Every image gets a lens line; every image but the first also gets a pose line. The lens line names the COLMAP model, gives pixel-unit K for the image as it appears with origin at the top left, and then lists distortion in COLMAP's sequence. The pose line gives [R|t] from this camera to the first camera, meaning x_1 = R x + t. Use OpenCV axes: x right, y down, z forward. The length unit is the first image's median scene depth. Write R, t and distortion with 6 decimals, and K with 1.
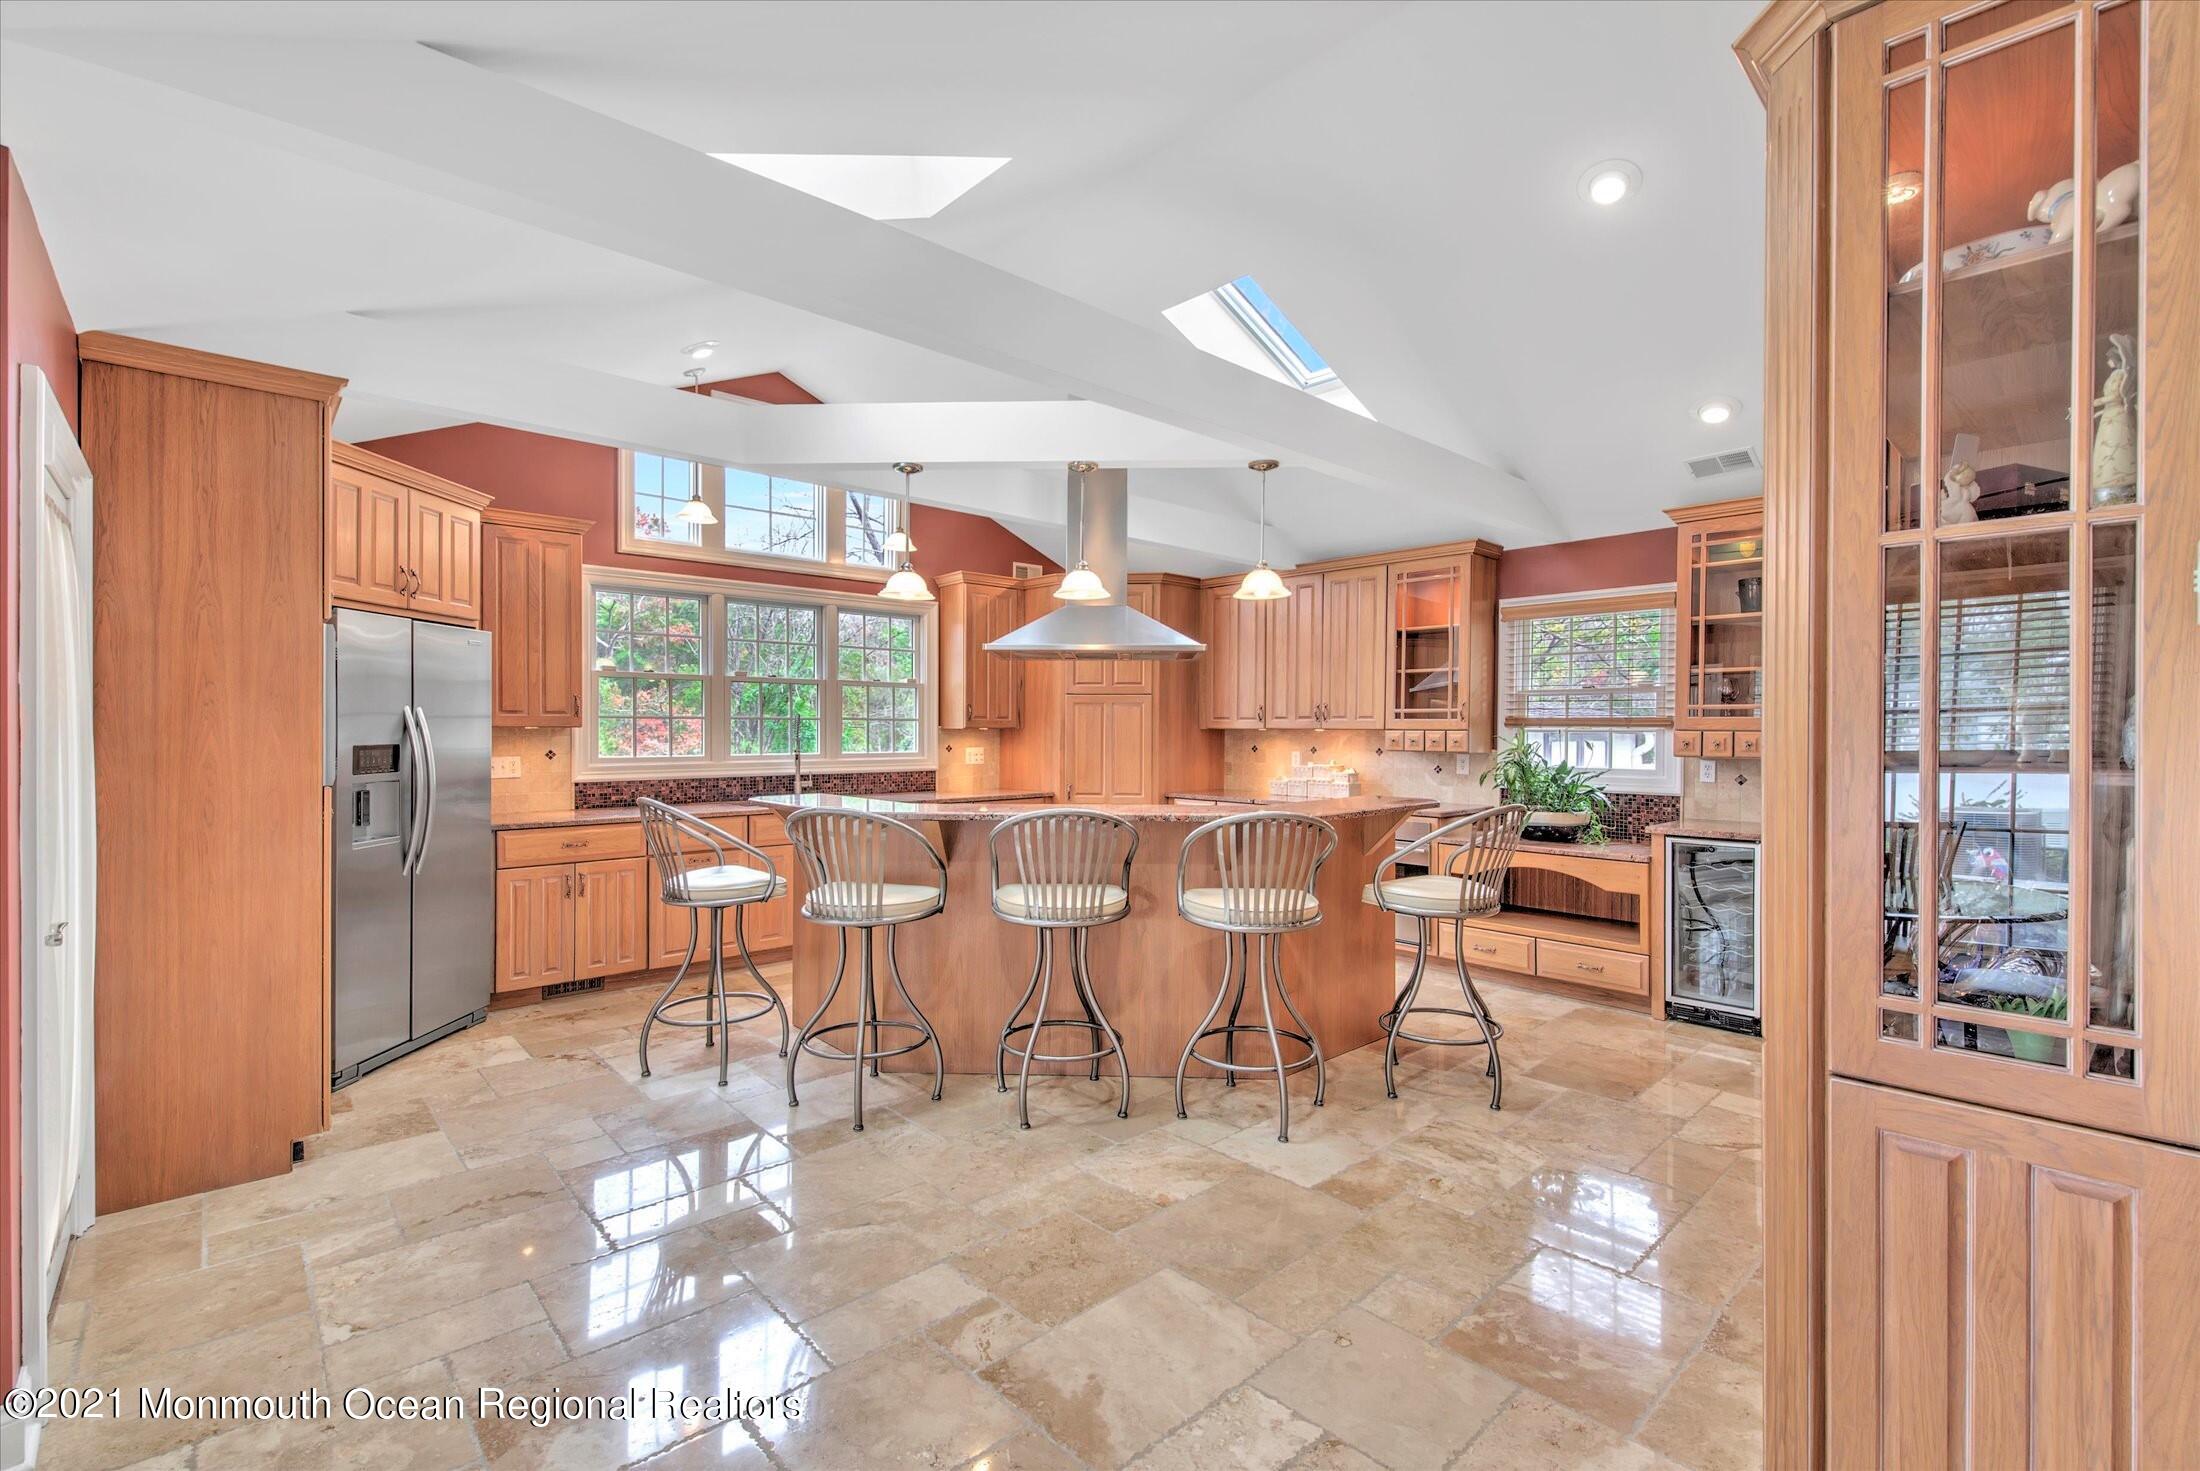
lens RADIAL K [[969.9, 0, 1100.0], [0, 969.9, 735.5], [0, 0, 1]] dist [0.001644, -0.000186]
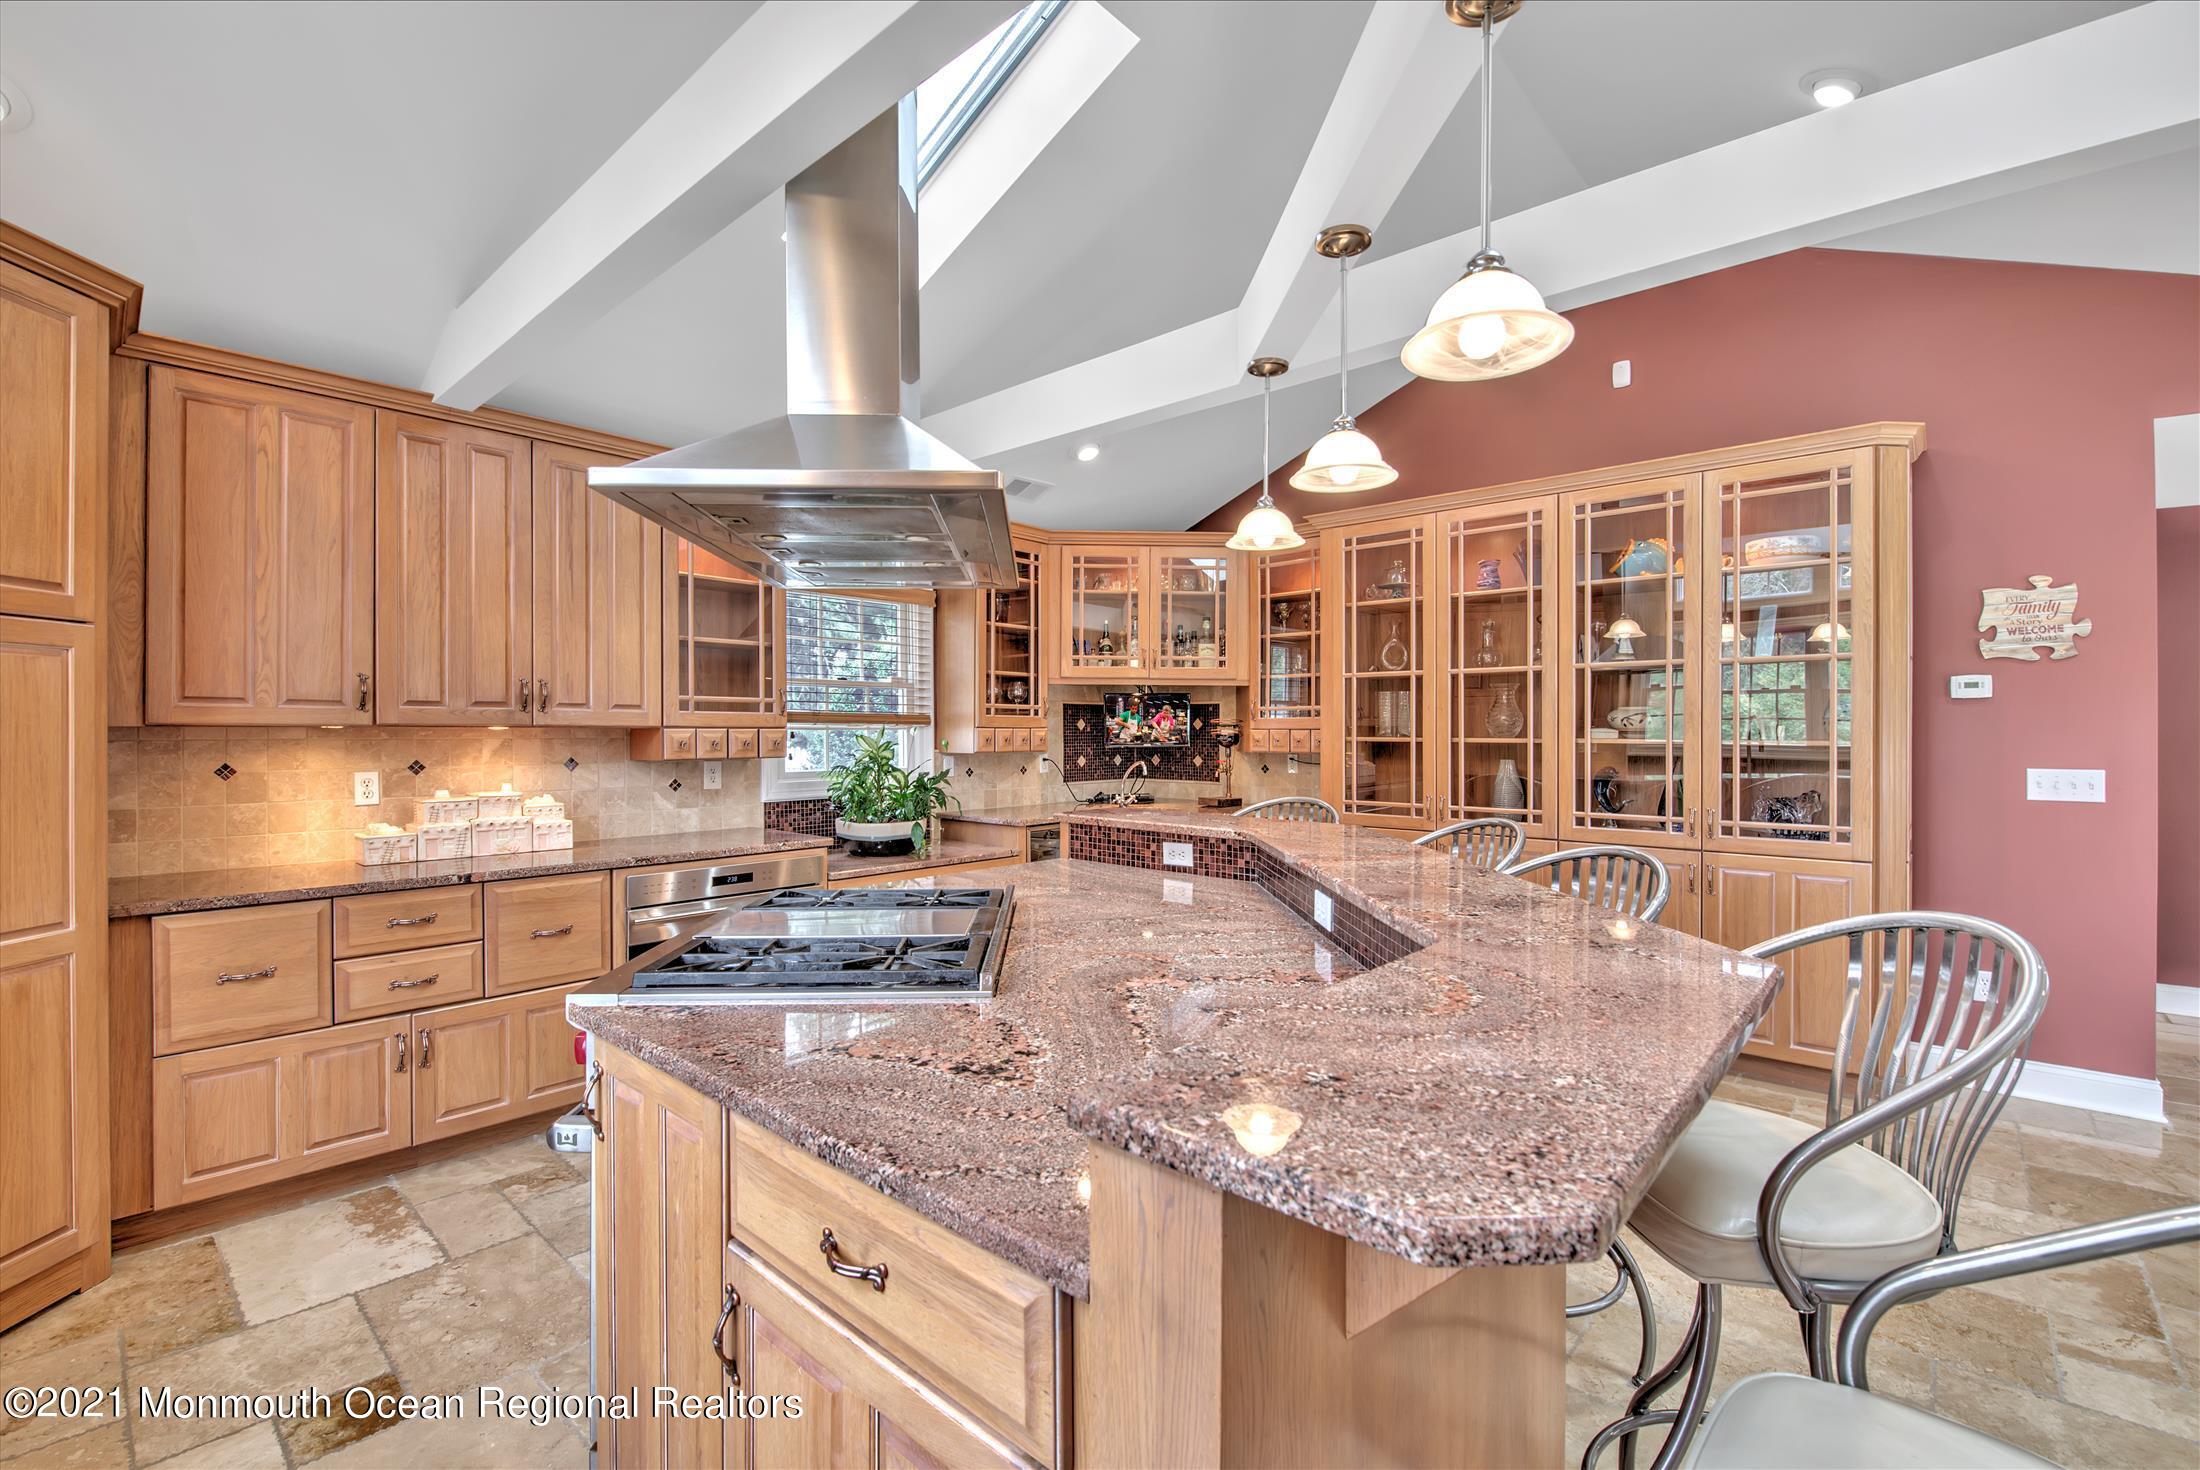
lens RADIAL K [[955.9, 0, 1100.0], [0, 955.9, 735.0], [0, 0, 1]] dist [0.001436, -0.009108]
pose [[-0.087012, -0.008489, 0.996171, -0.428412], [0.005039, 0.999947, 0.008961, -0.006082], [-0.996194, 0.005800, -0.086965, 0.936628]]
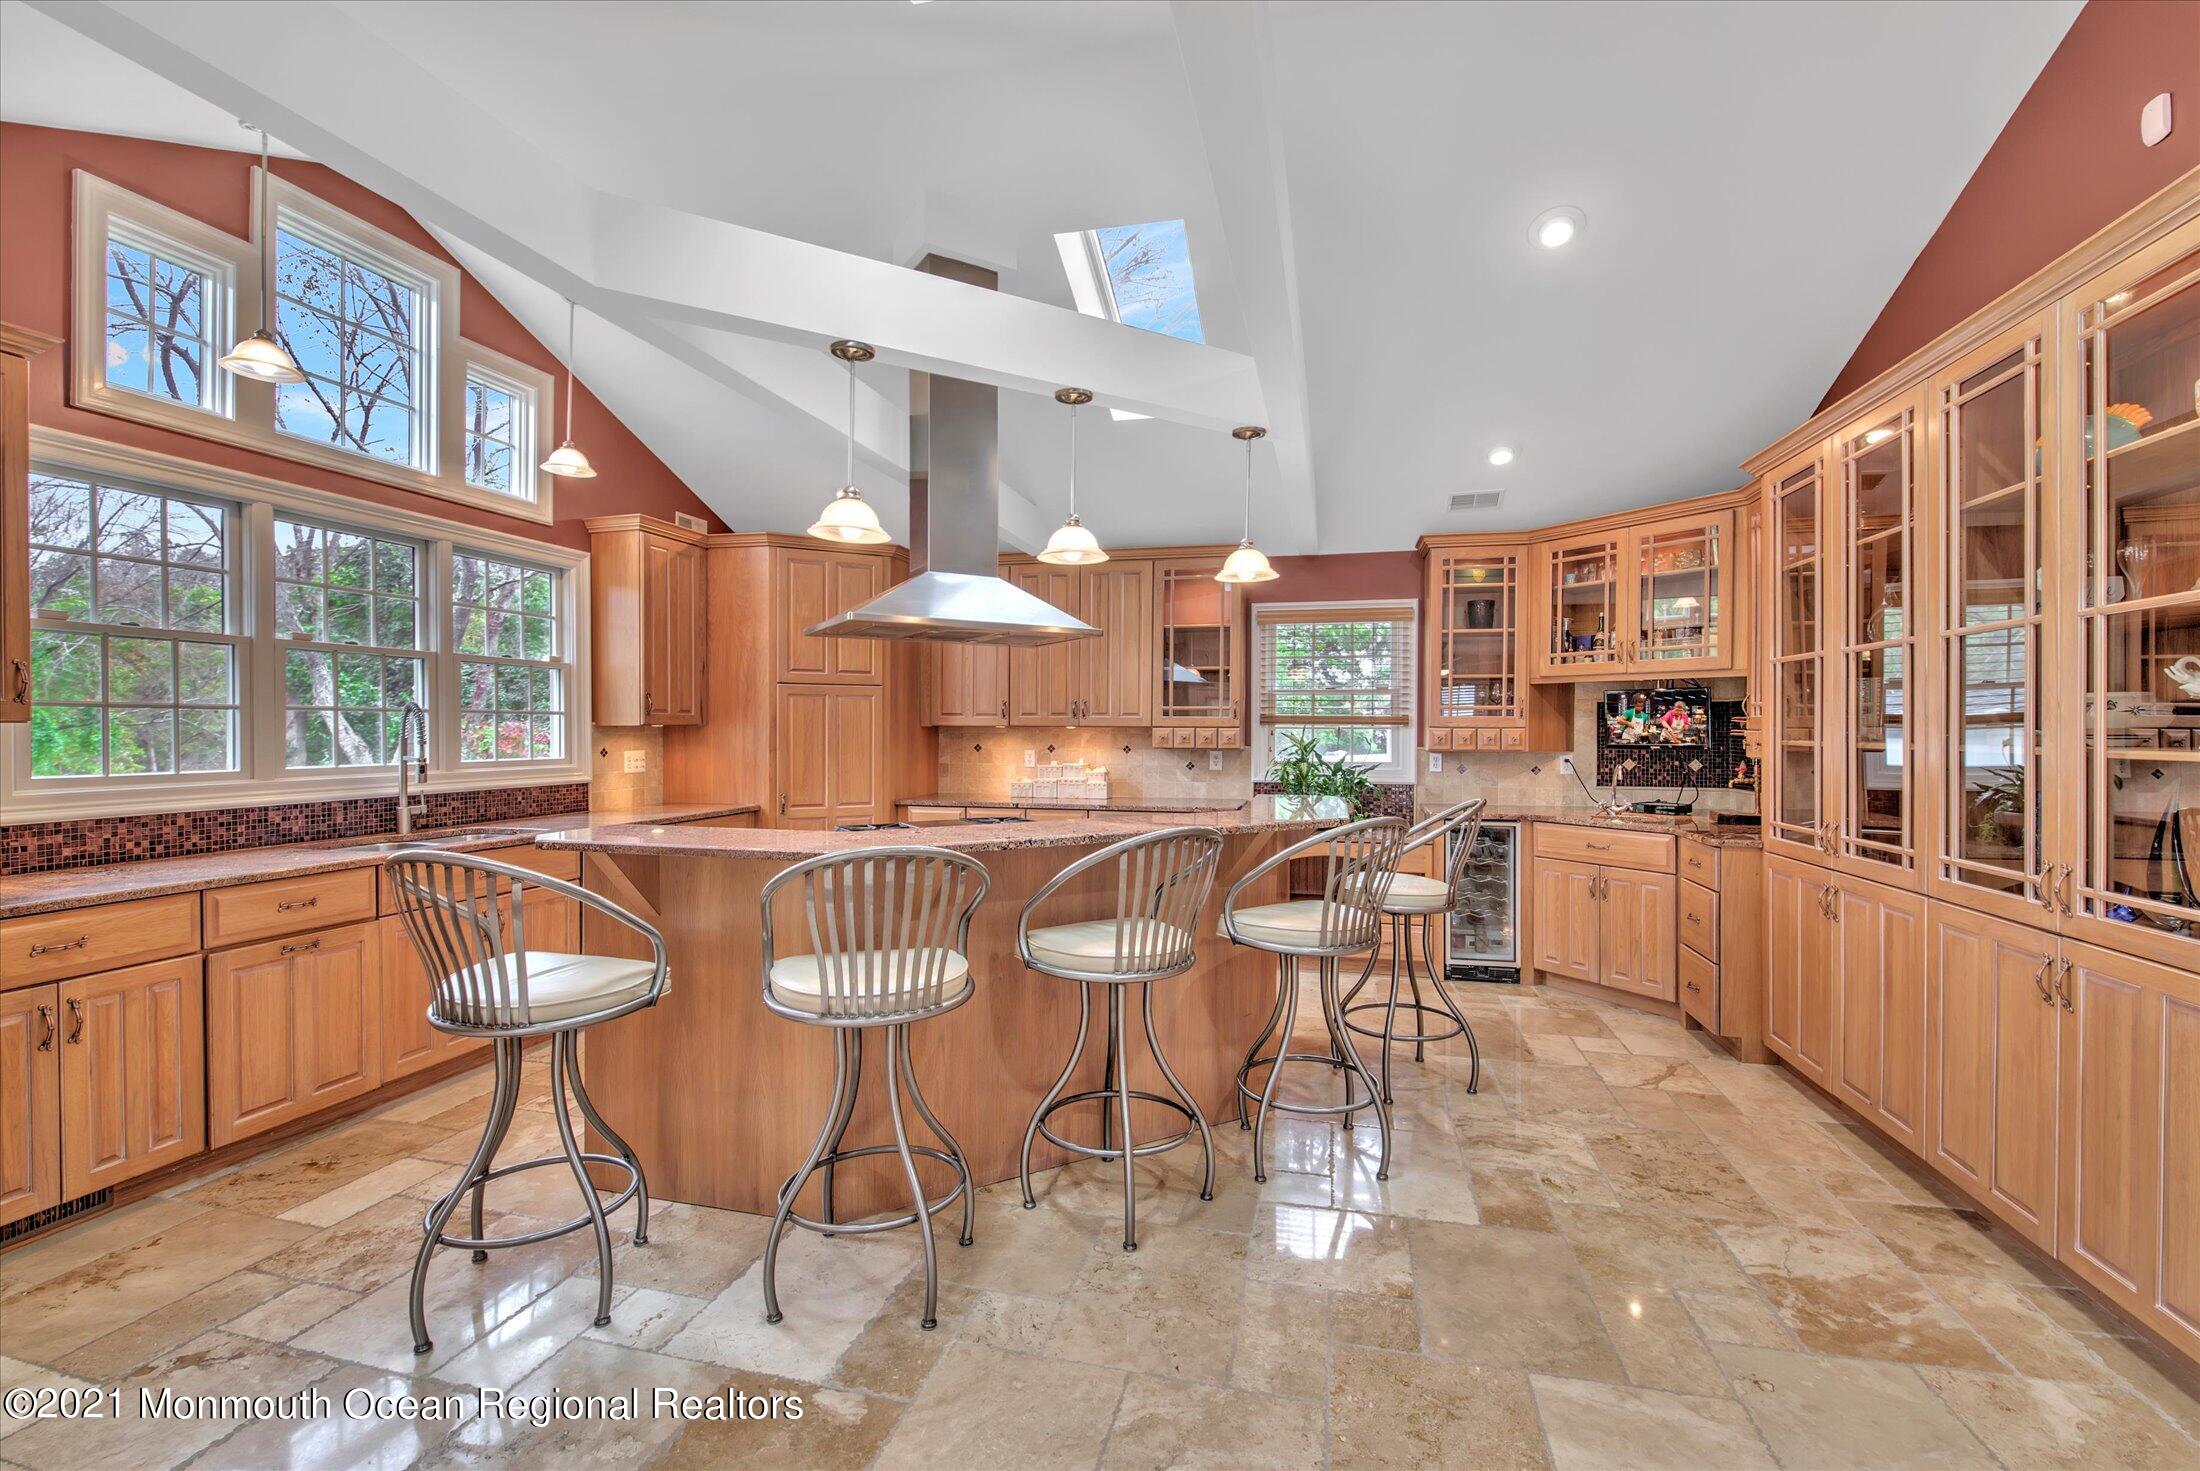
lens RADIAL K [[955.9, 0, 1100.0], [0, 955.9, 735.5], [0, 0, 1]] dist [0.001436, -0.009108]
pose [[0.836474, -0.005314, 0.547981, -0.345333], [0.003369, 0.999984, 0.004554, -0.002205], [-0.547997, -0.001963, 0.836478, 0.261753]]
